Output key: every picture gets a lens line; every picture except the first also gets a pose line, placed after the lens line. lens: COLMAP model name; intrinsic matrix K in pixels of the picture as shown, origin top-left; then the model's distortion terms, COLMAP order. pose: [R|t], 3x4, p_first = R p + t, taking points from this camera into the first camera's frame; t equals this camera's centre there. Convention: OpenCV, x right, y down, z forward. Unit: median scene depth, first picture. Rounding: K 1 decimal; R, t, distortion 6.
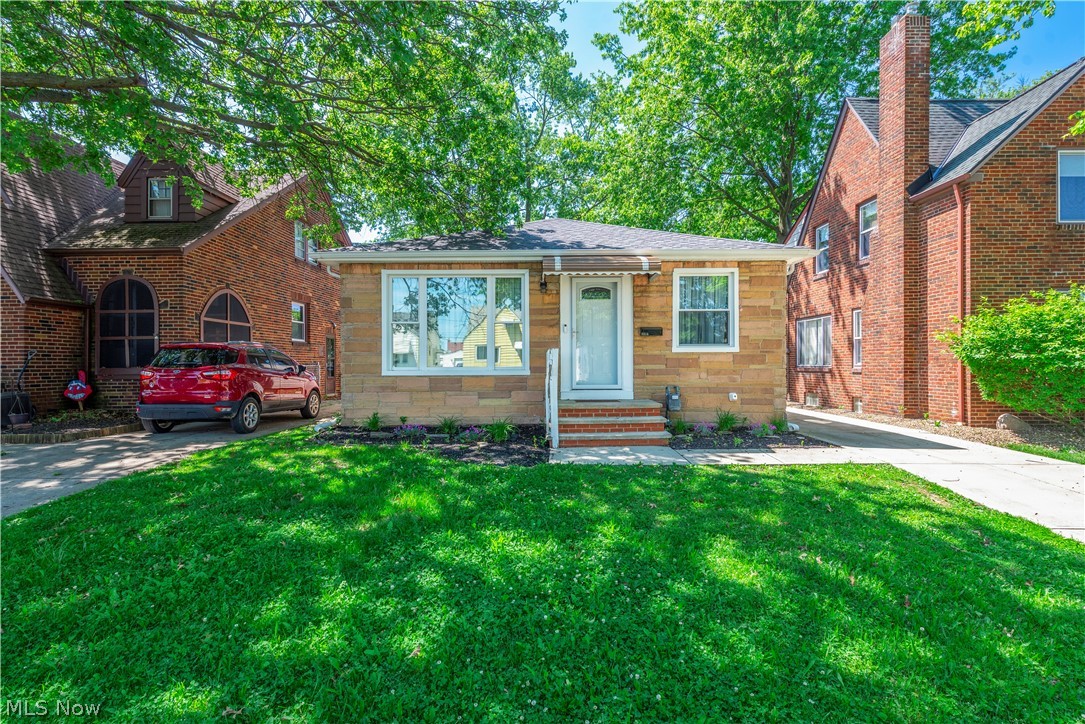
lens RADIAL K [[557.4, 0, 545.1], [0, 557.4, 363.7], [0, 0, 1]] dist [0.005228, 0.000106]
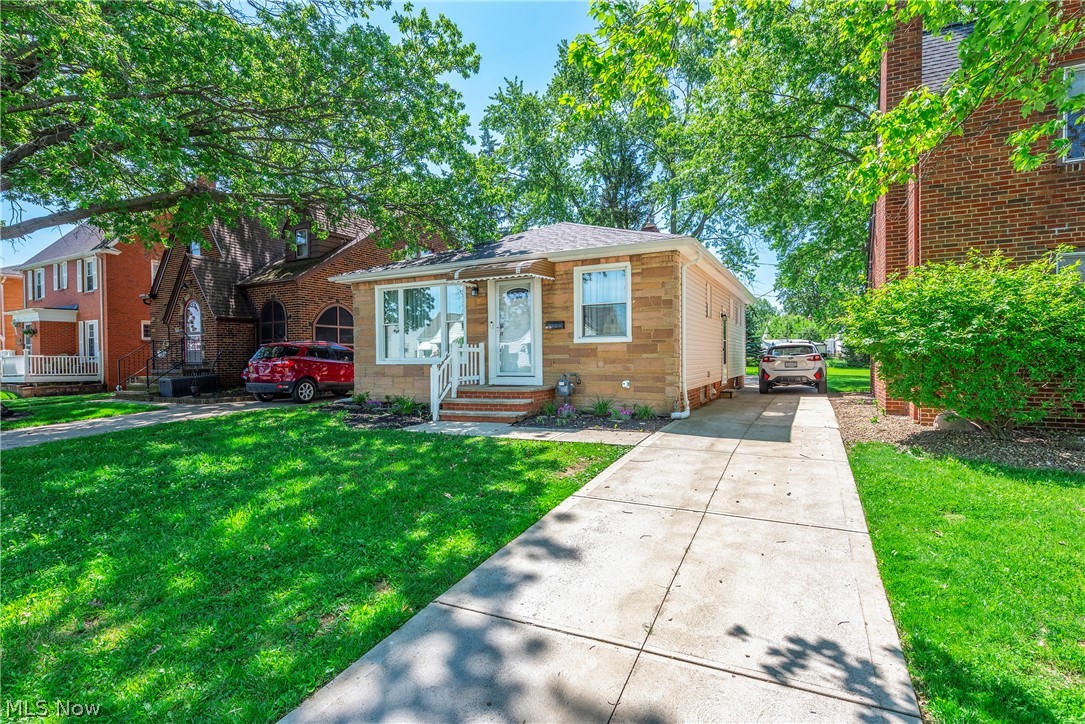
lens RADIAL K [[557.4, 0, 542.4], [0, 557.4, 364.4], [0, 0, 1]] dist [0.005228, 0.000106]
pose [[0.886187, -0.000656, -0.463326, 0.684367], [0.008709, 0.999846, 0.015243, 0.004202], [0.463245, -0.017543, 0.886057, -0.007832]]
